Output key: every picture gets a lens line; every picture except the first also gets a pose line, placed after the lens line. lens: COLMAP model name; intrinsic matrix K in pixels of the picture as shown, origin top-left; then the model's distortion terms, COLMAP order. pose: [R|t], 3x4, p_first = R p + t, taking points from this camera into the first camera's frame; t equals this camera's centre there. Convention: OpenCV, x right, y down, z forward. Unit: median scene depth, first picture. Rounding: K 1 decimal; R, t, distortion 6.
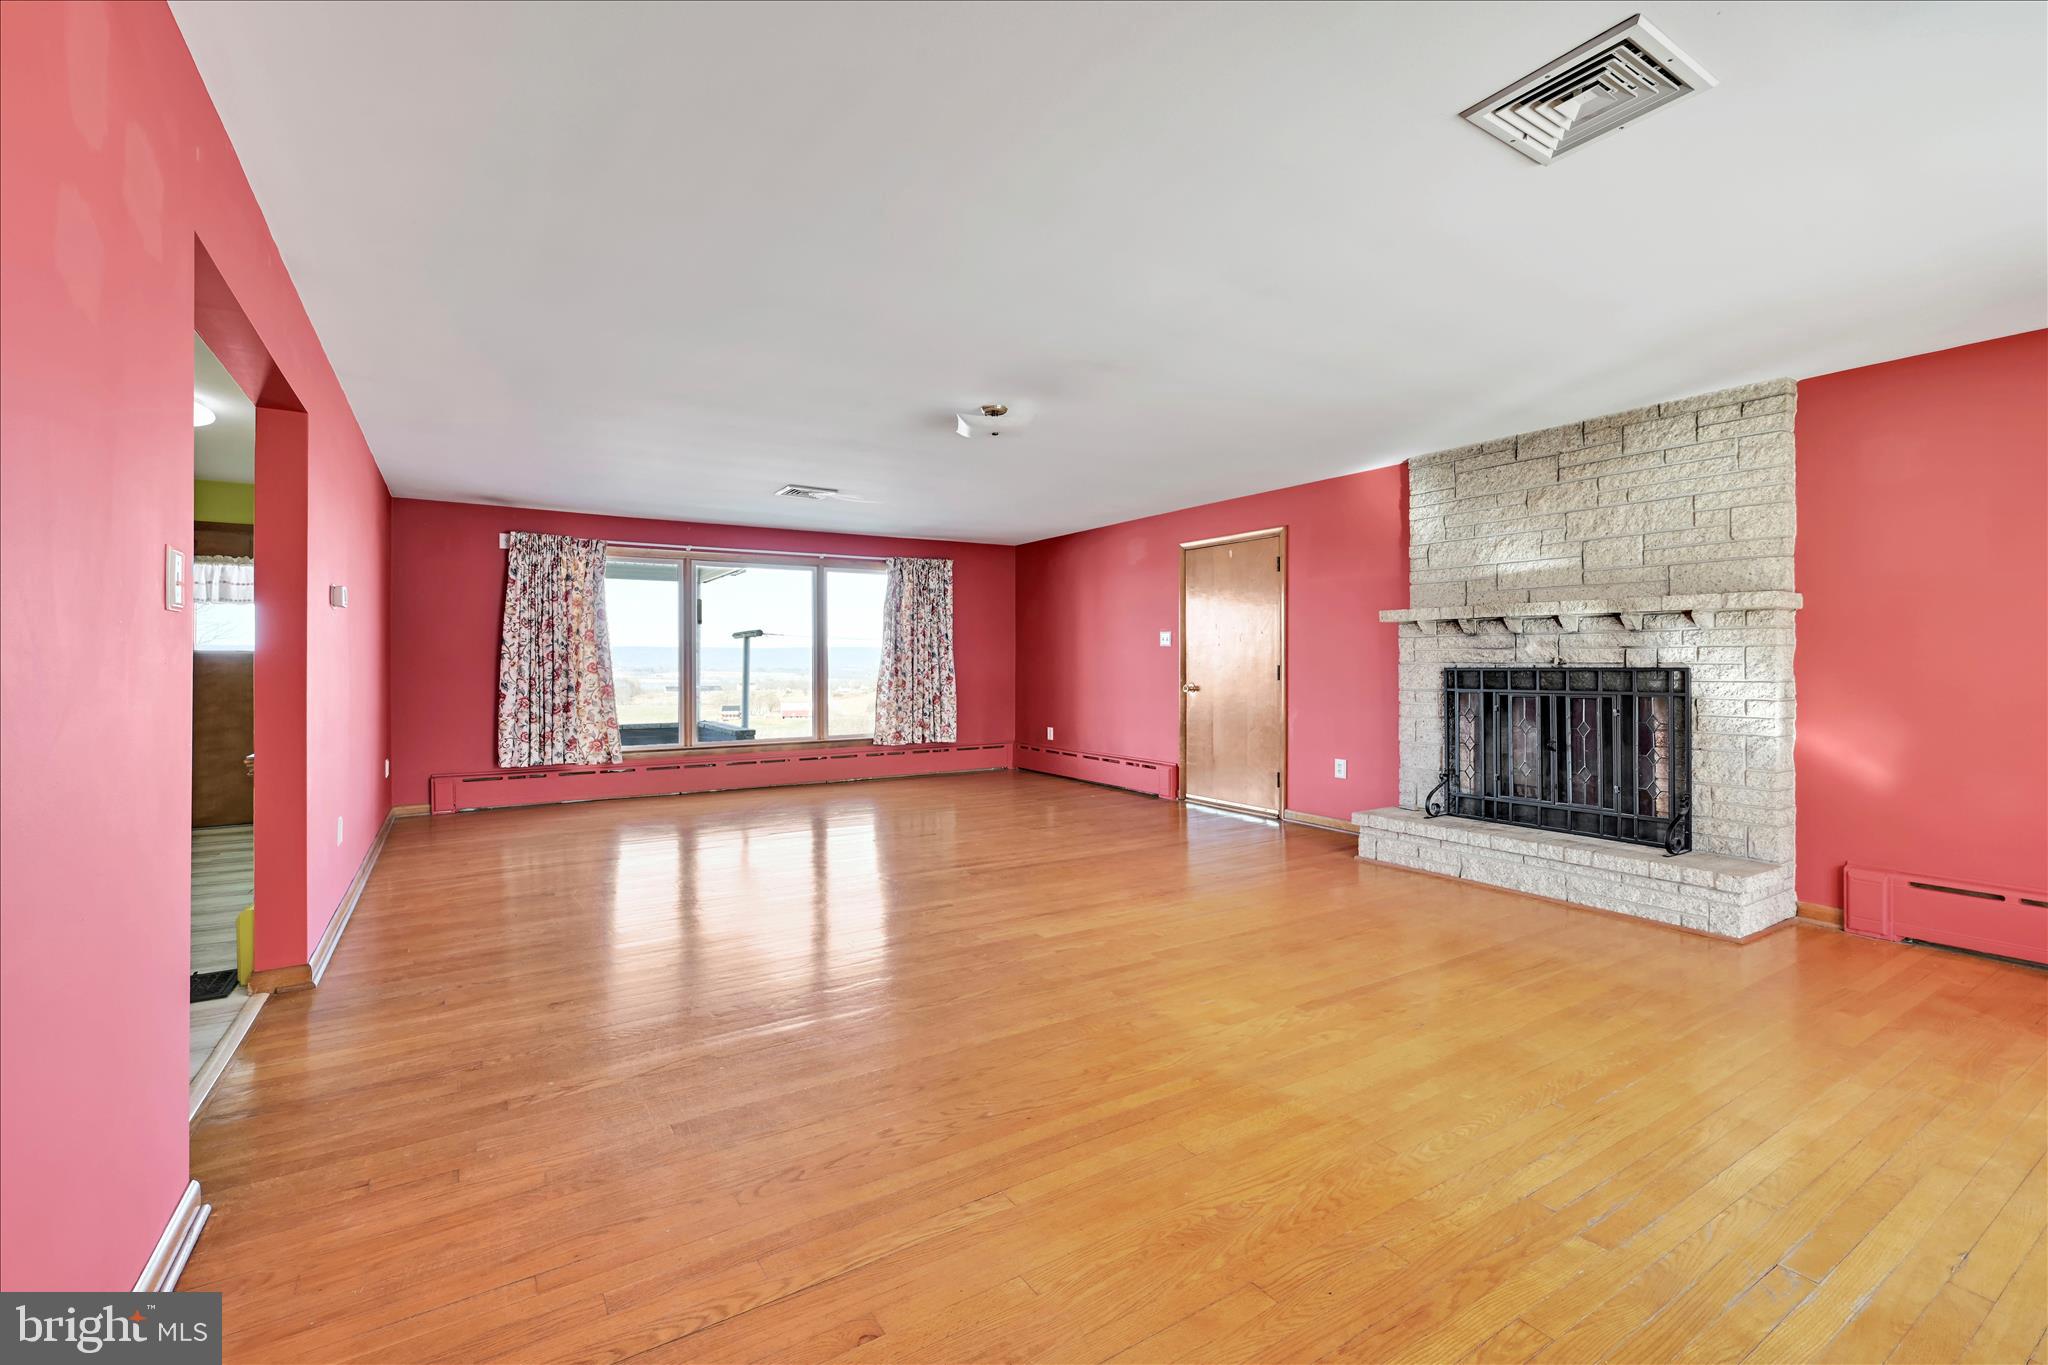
lens RADIAL K [[889.4, 0, 1022.5], [0, 889.4, 674.2], [0, 0, 1]] dist [-0.002962, 0.001818]
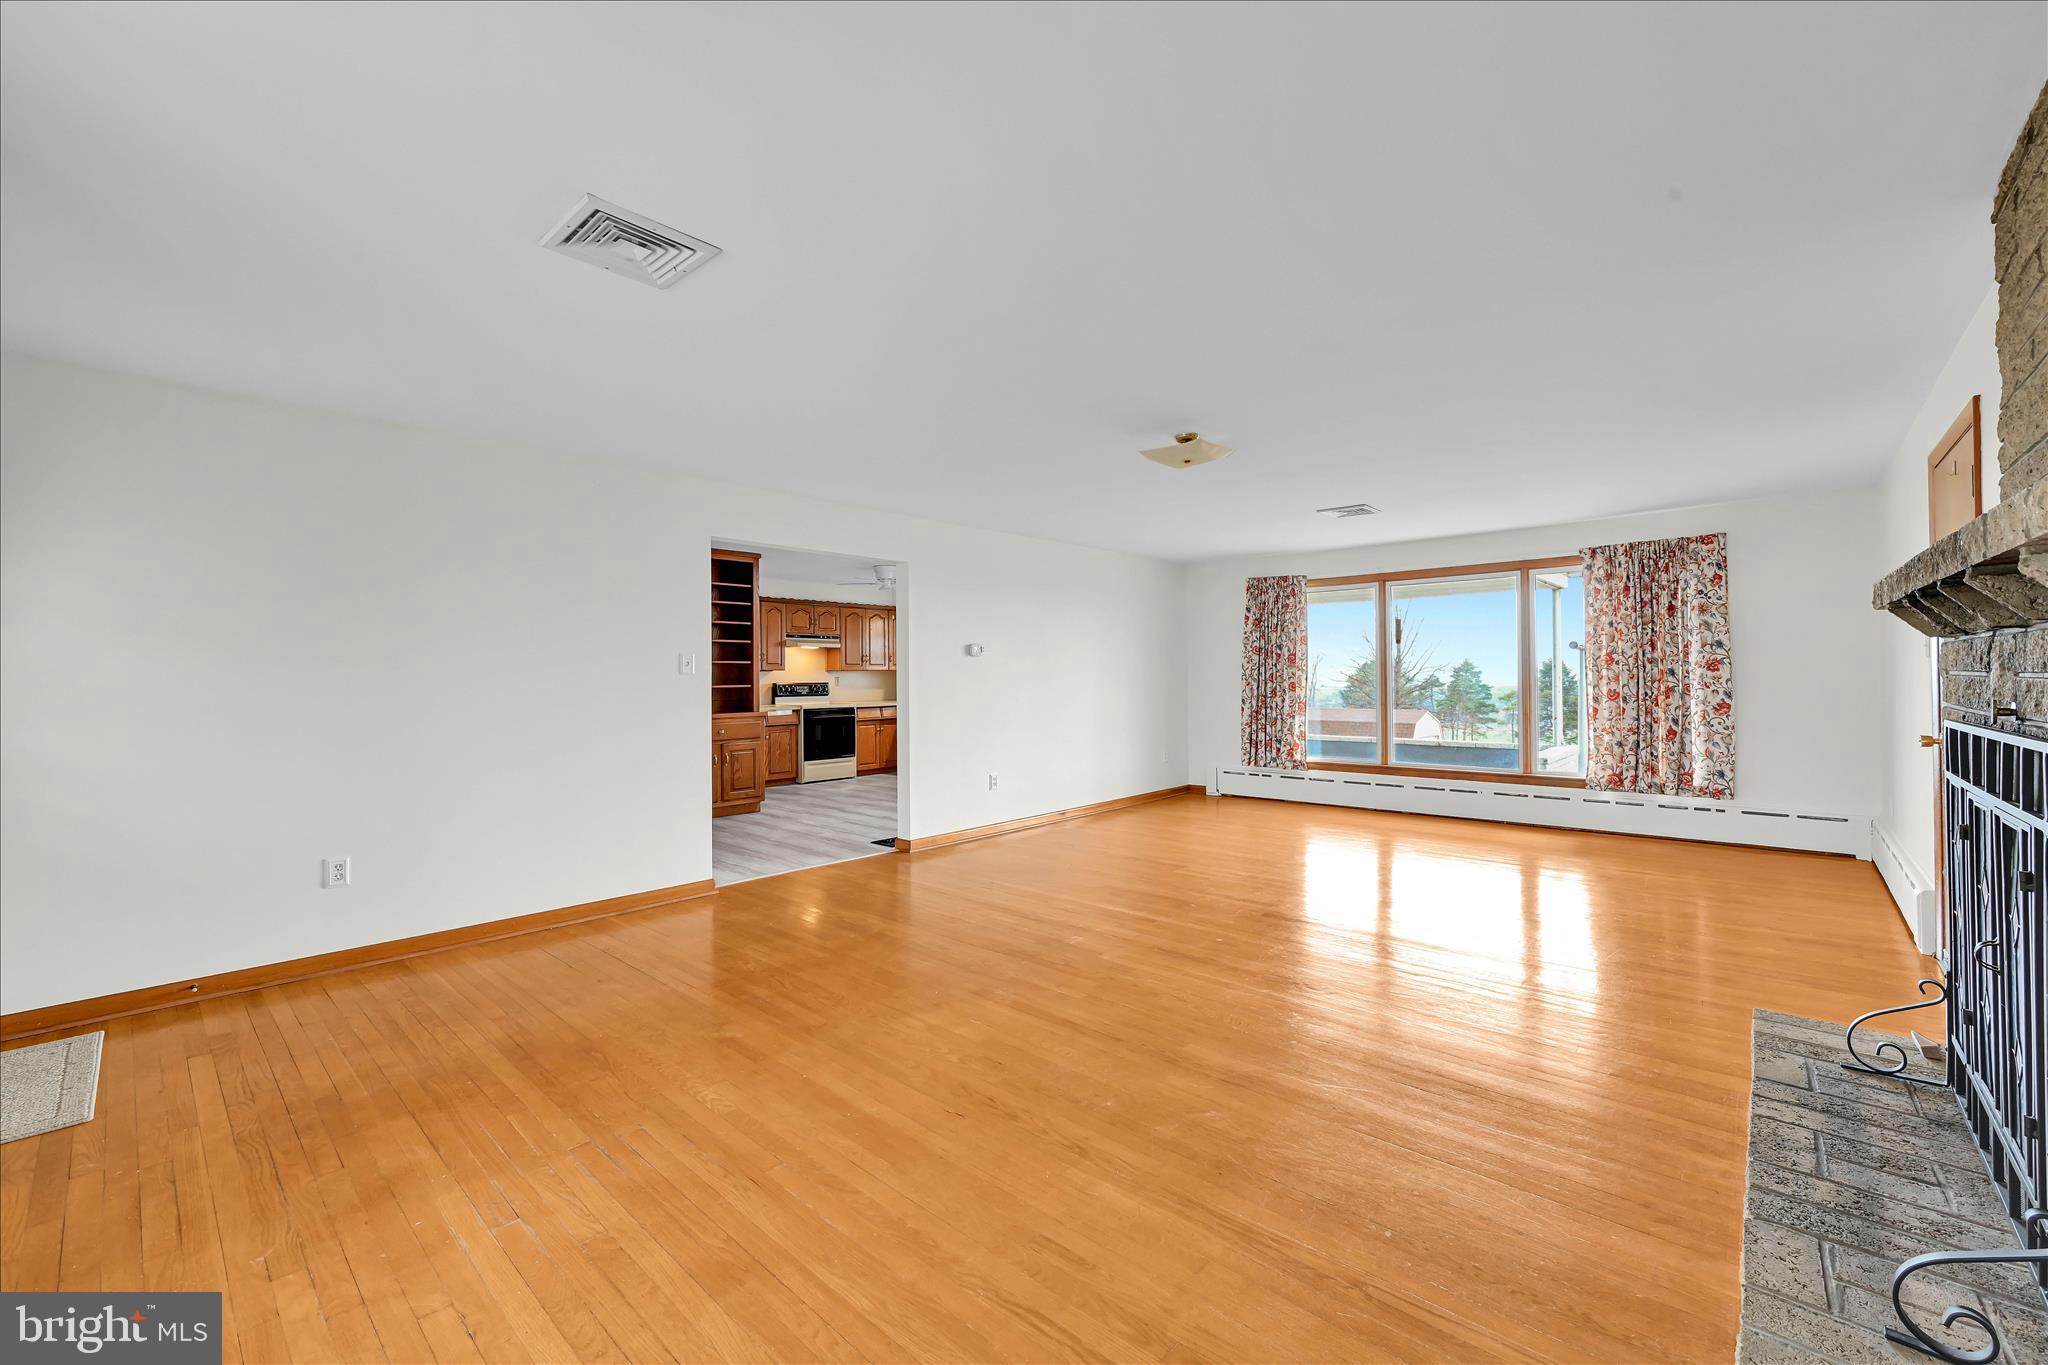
lens RADIAL K [[835.9, 0, 1029.3], [0, 835.9, 680.0], [0, 0, 1]] dist [-0.001473, 0.002327]
pose [[0.267135, -0.009839, -0.963609, 1.016435], [0.006313, 0.999944, -0.008460, -0.044464], [0.963638, -0.003823, 0.267183, 0.637693]]
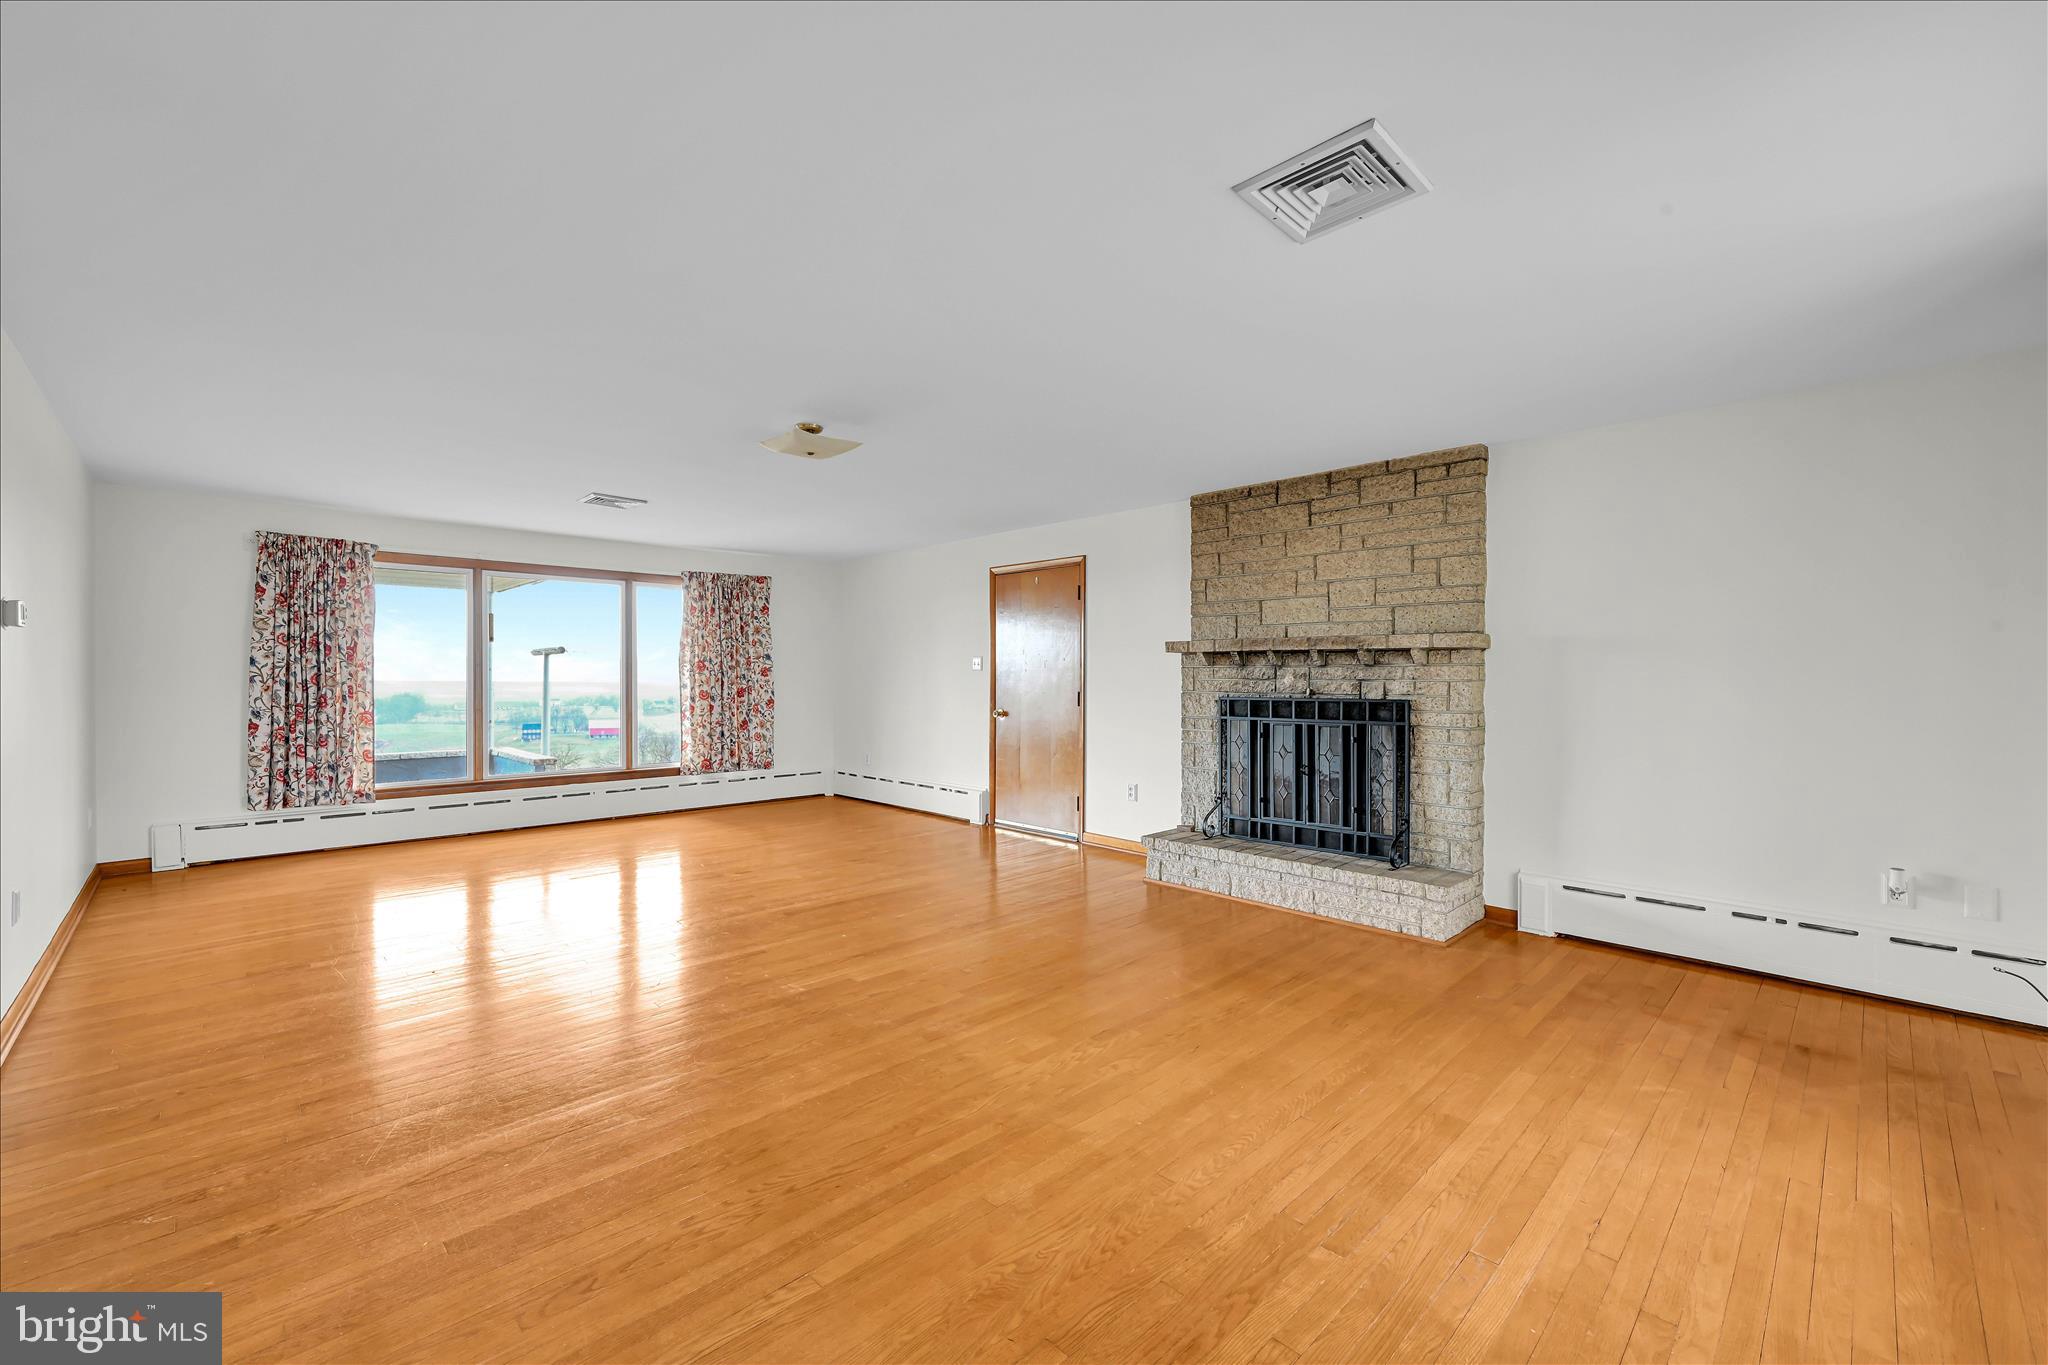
lens RADIAL K [[835.9, 0, 1029.8], [0, 835.9, 702.4], [0, 0, 1]] dist [-0.001473, 0.002327]
pose [[0.976515, -0.014981, 0.214929, 0.016641], [0.009242, 0.999574, 0.027684, -0.053286], [-0.215252, -0.025047, 0.976237, 0.019019]]
